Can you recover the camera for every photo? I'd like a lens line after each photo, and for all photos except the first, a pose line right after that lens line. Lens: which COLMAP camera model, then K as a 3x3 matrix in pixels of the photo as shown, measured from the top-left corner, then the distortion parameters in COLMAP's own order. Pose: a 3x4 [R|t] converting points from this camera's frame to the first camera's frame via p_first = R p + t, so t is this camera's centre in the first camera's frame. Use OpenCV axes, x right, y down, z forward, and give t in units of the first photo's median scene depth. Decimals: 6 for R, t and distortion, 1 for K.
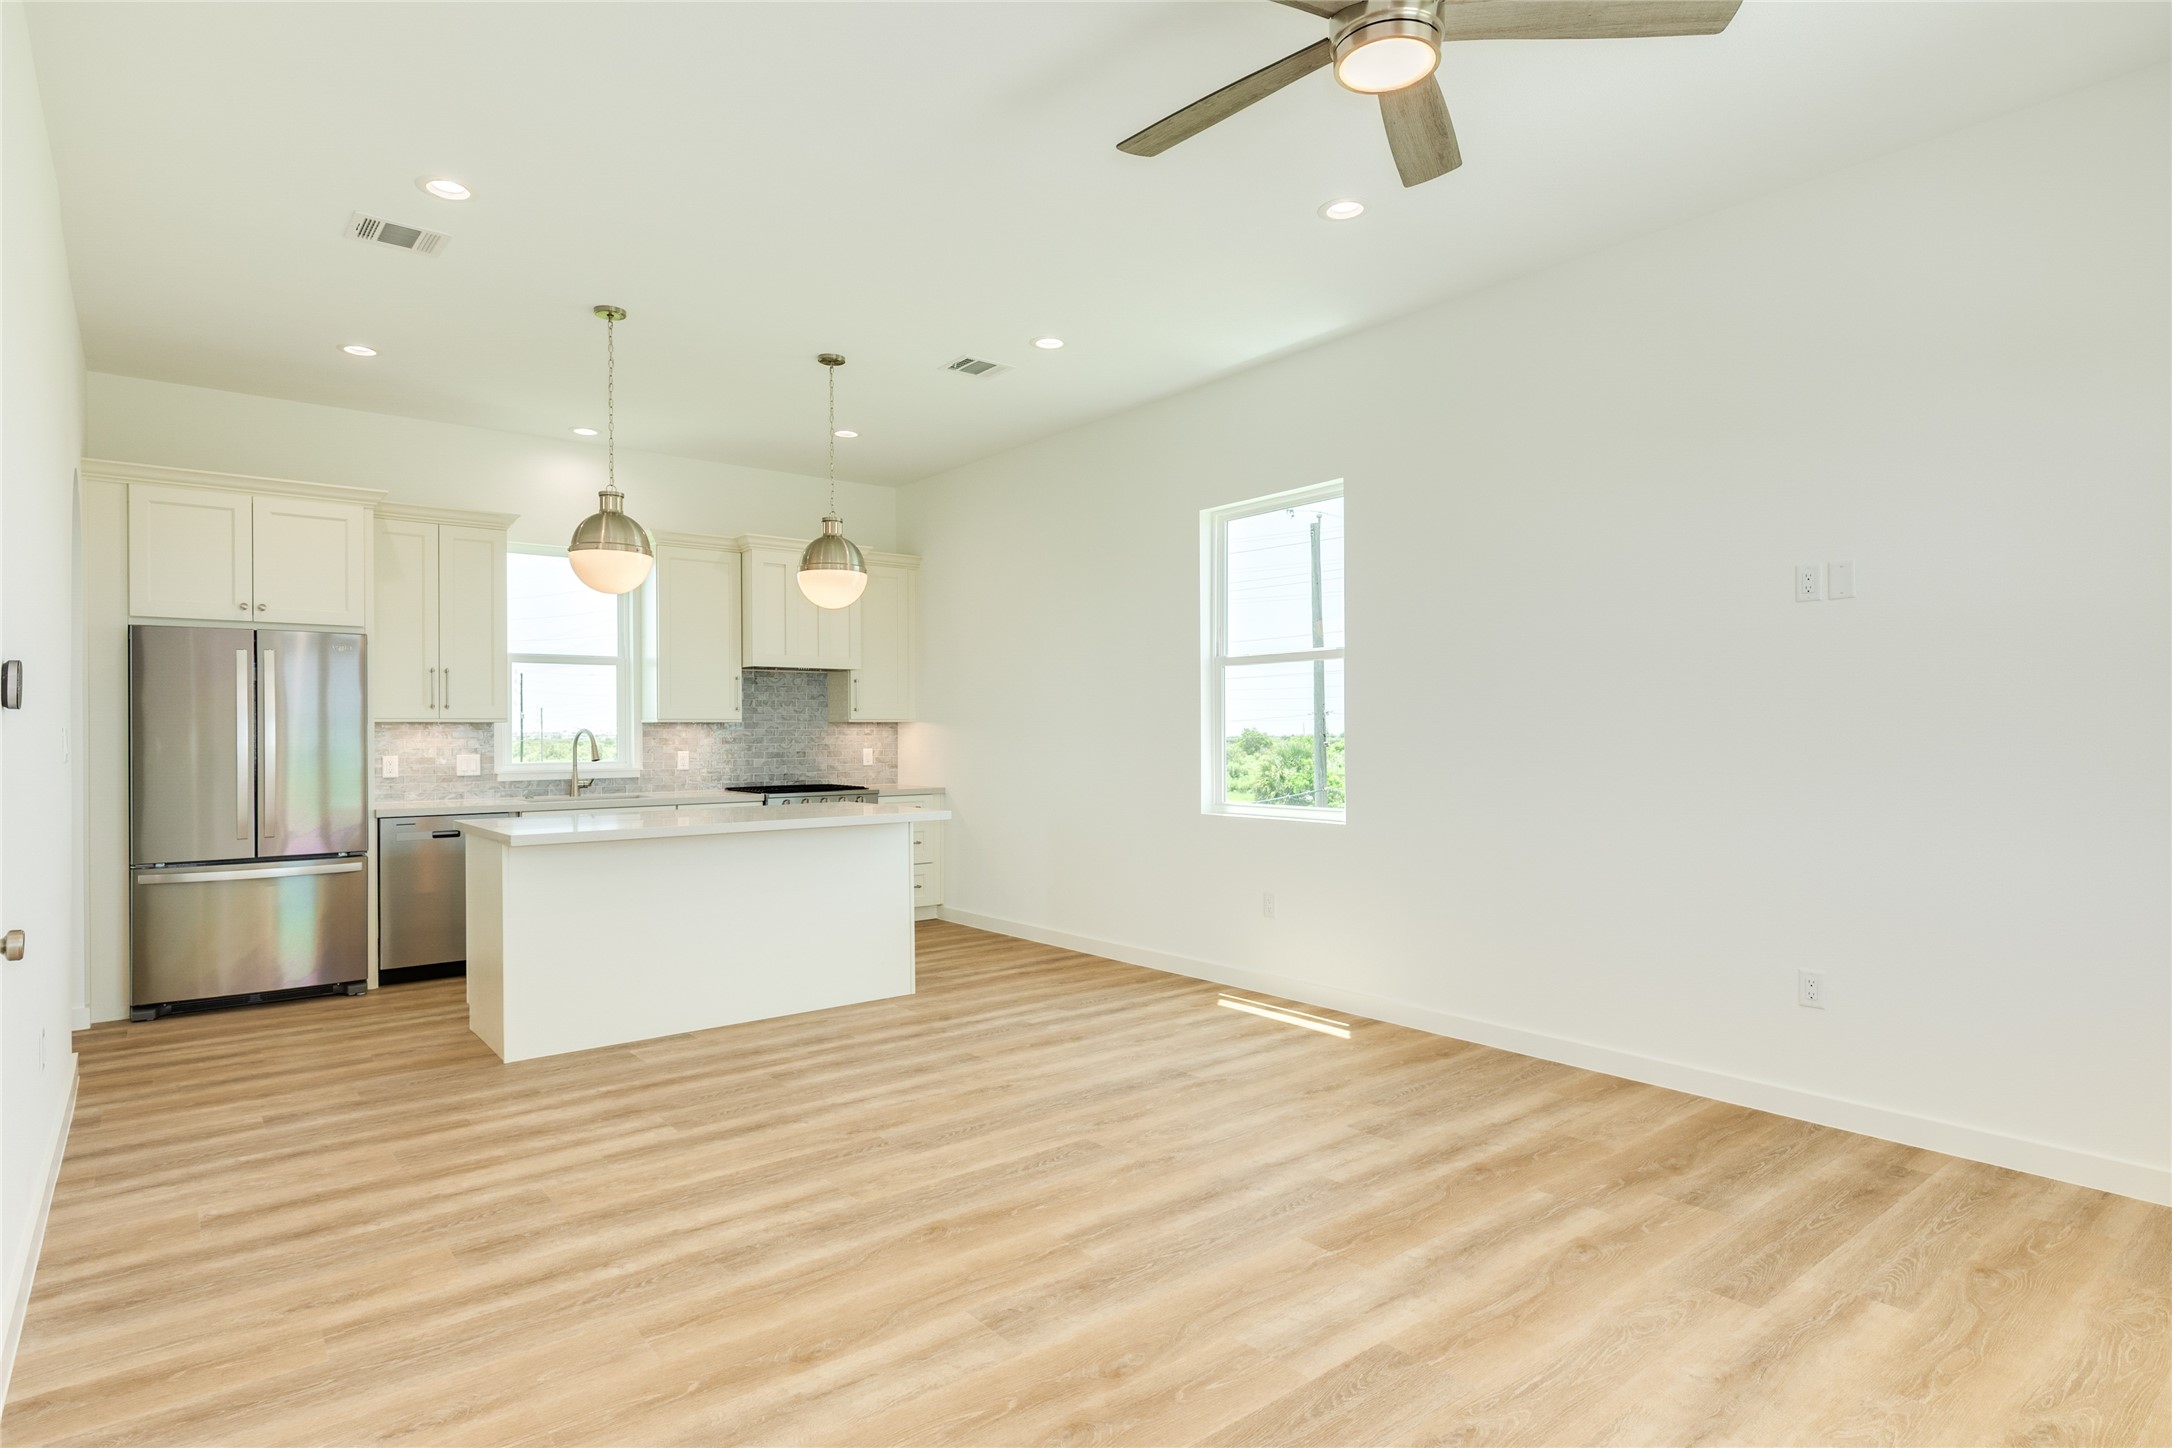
lens RADIAL K [[1157.6, 0, 1085.5], [0, 1157.6, 733.6], [0, 0, 1]] dist [0.000402, 0.001652]
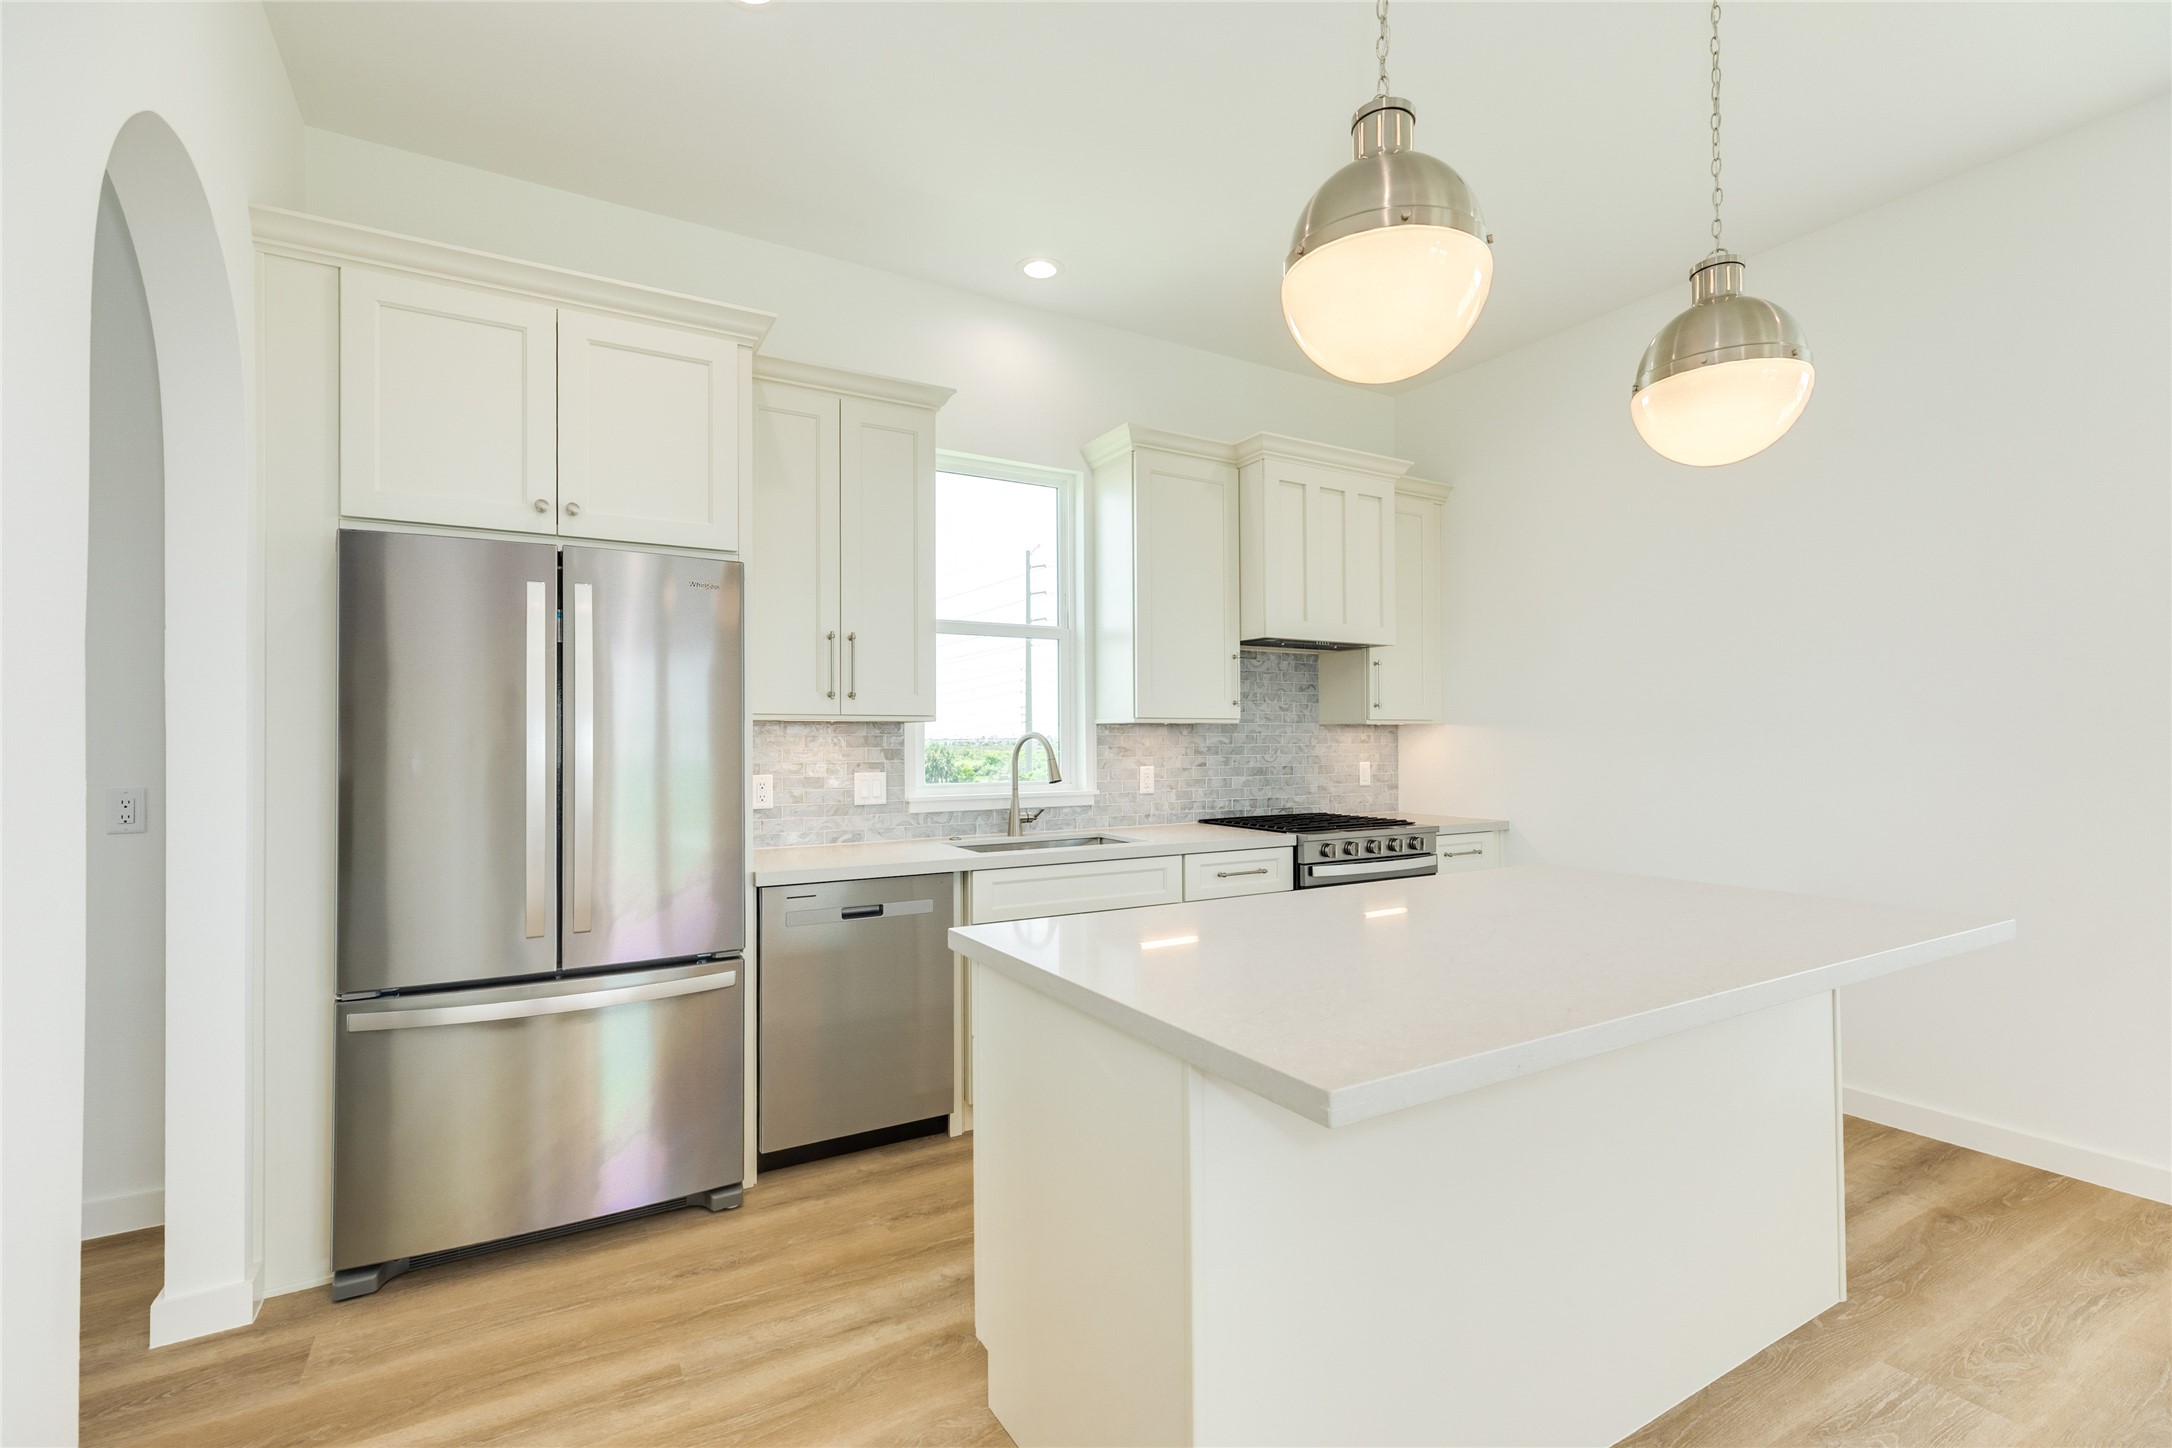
lens RADIAL K [[966.9, 0, 1086.9], [0, 966.9, 736.7], [0, 0, 1]] dist [0.005162, -0.000768]
pose [[0.989919, 0.001219, -0.141631, -0.422563], [-0.001807, 0.999990, -0.004025, 0.000381], [0.141624, 0.004241, 0.989911, 0.606662]]
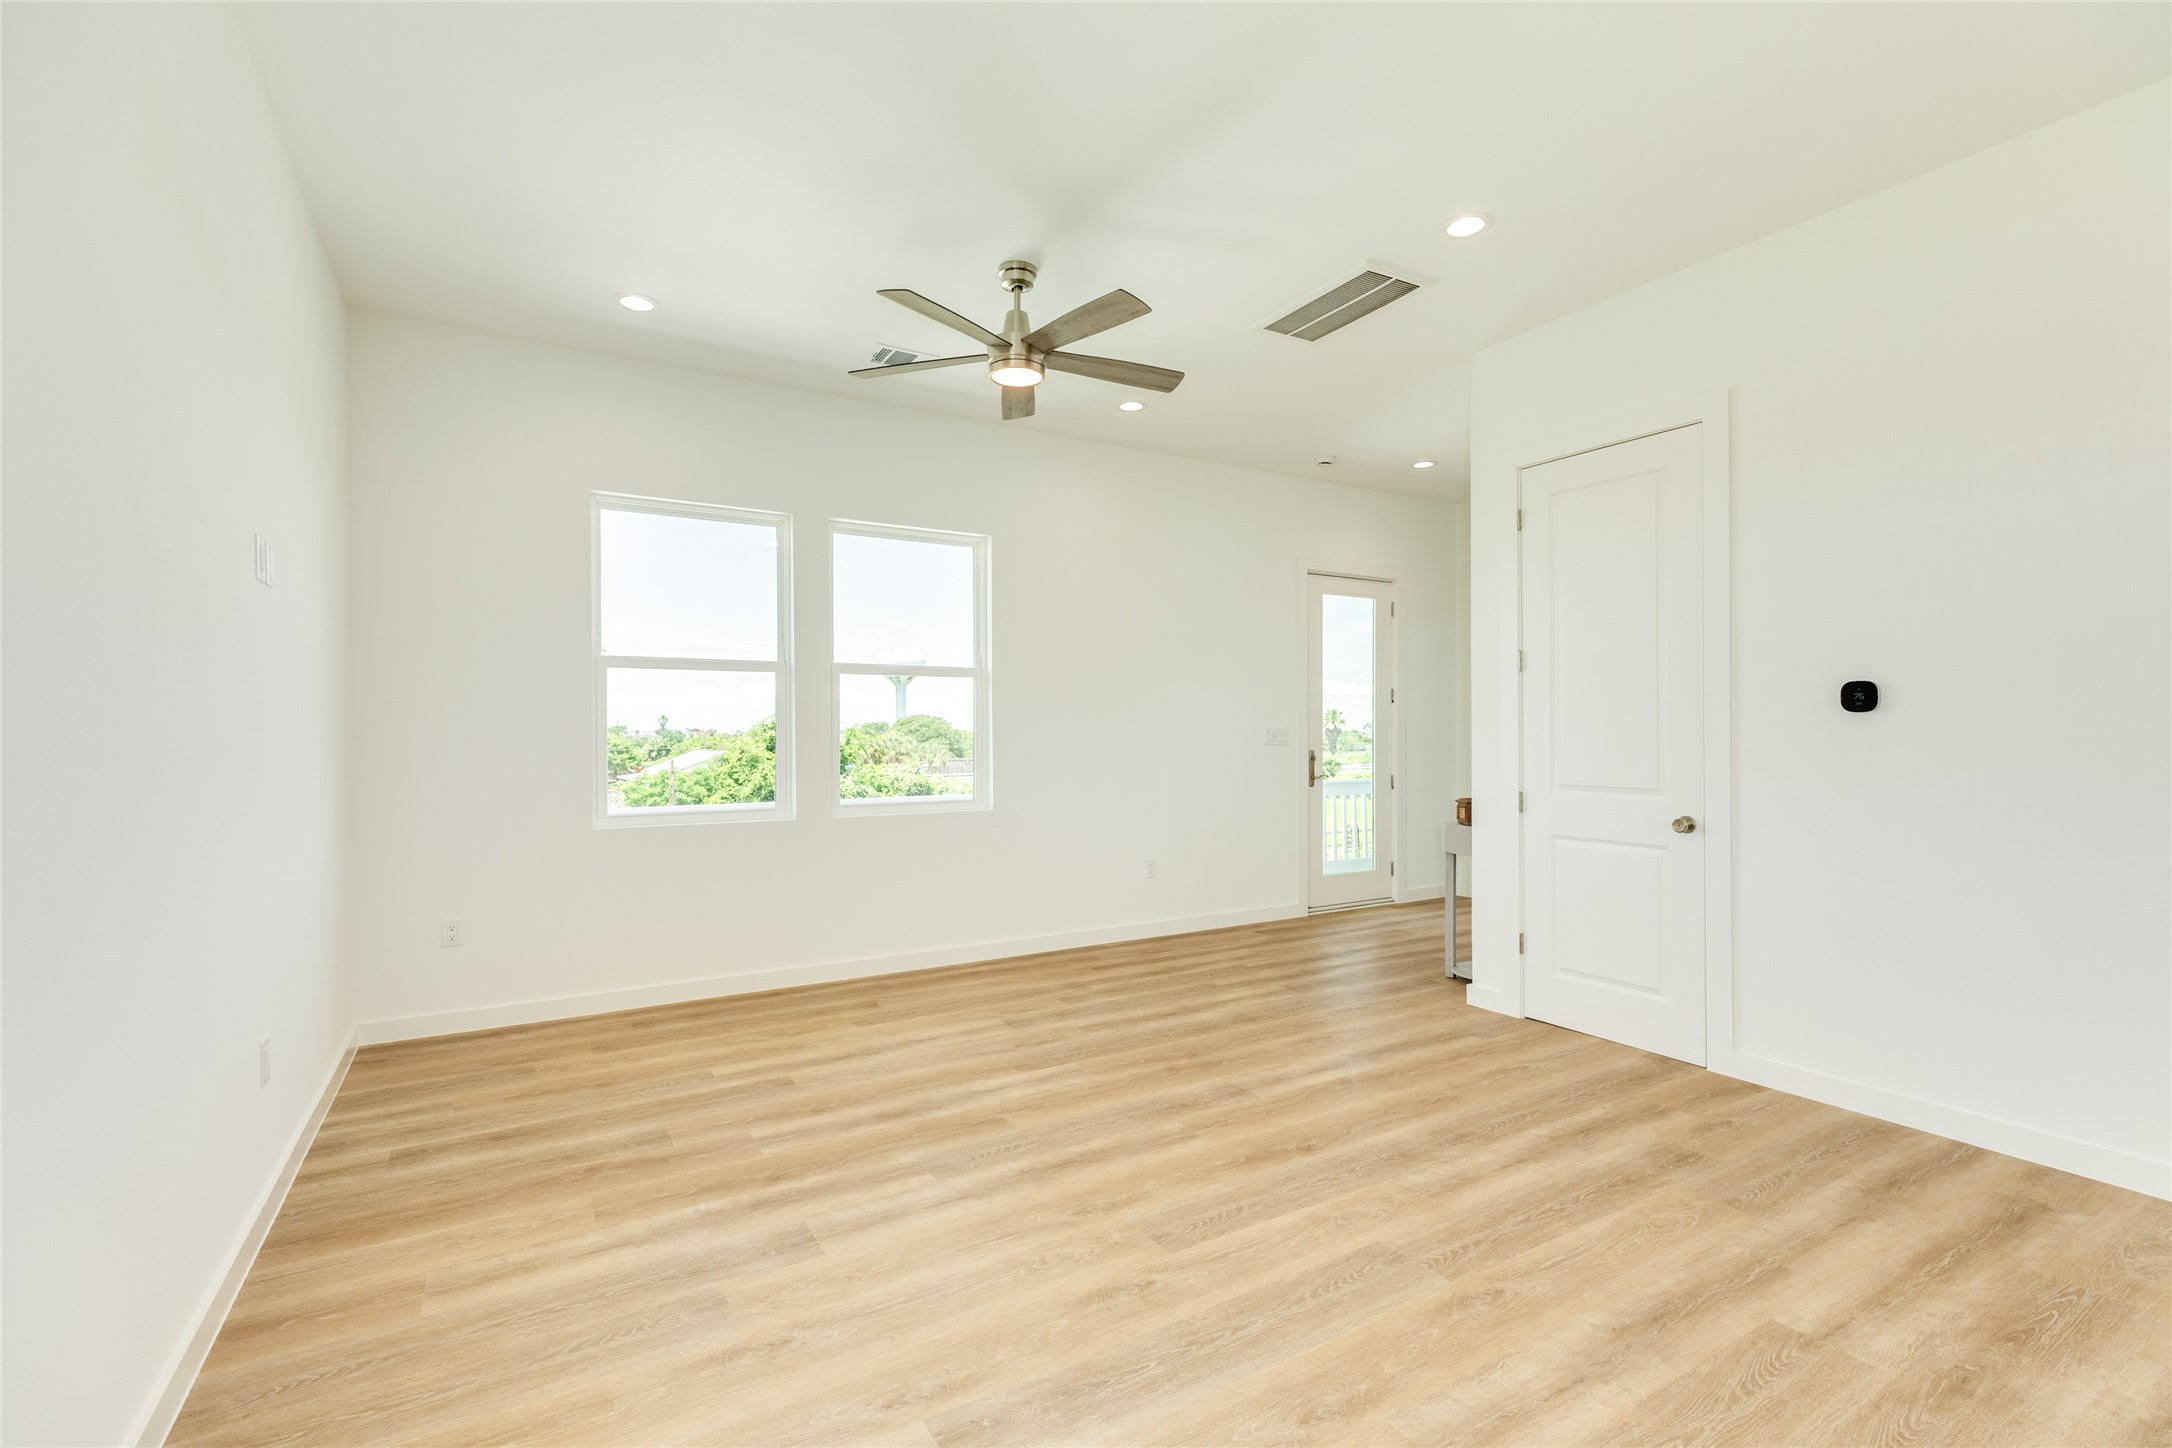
lens RADIAL K [[966.9, 0, 1087.7], [0, 966.9, 727.7], [0, 0, 1]] dist [0.005162, -0.000768]
pose [[-0.990696, 0.010895, 0.135656, -0.025572], [0.010507, 0.999938, -0.003578, -0.002611], [-0.135686, -0.002119, -0.990750, 1.130527]]
